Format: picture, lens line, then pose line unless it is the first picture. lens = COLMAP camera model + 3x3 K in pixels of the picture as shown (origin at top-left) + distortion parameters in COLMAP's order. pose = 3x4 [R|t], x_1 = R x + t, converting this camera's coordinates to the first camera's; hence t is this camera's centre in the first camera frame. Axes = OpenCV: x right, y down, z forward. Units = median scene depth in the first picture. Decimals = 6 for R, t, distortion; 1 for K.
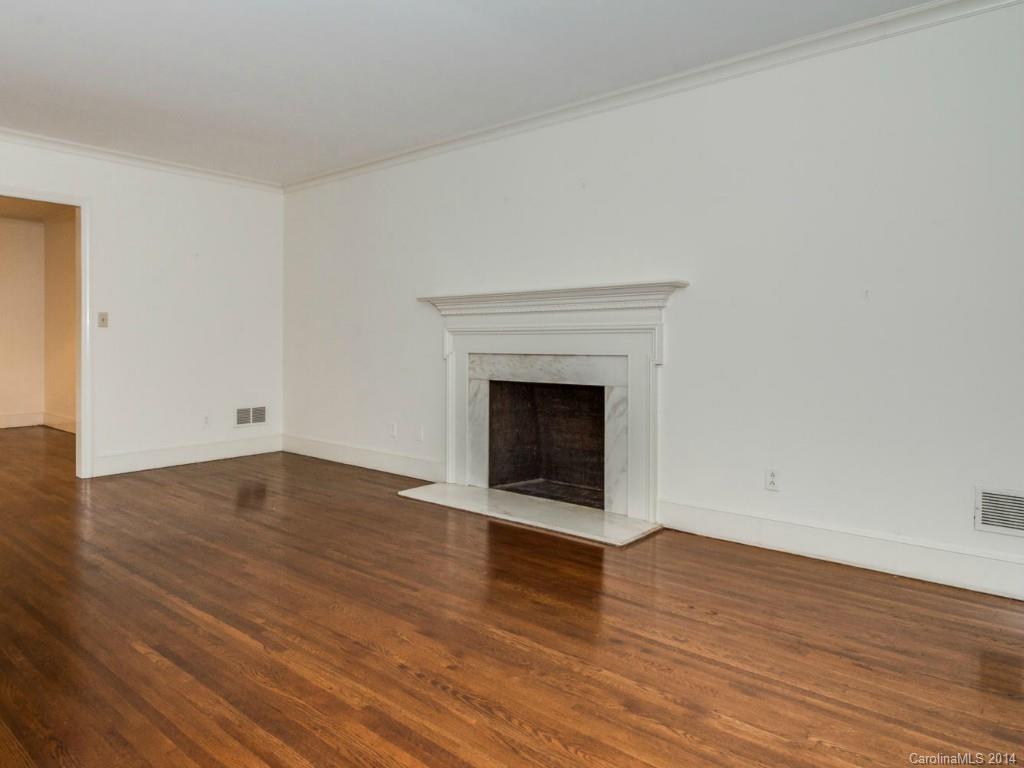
lens RADIAL K [[643.2, 0, 512.0], [0, 643.2, 384.0], [0, 0, 1]] dist [-0.001365, -0.000289]
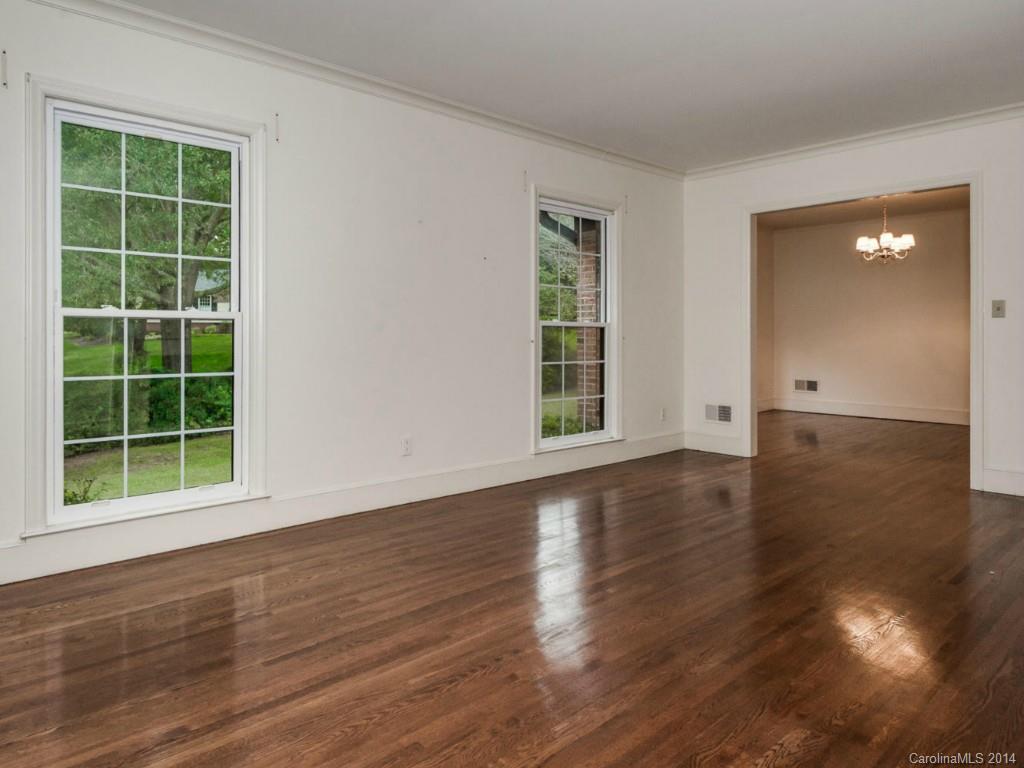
lens RADIAL K [[666.3, 0, 442.6], [0, 666.3, 345.2], [0, 0, 1]] dist [0.003583, 0.000036]
pose [[-0.177598, 0.007686, -0.984073, 0.924492], [-0.059867, 0.998033, 0.018600, -0.061682], [0.982280, 0.062216, -0.176789, 1.080759]]
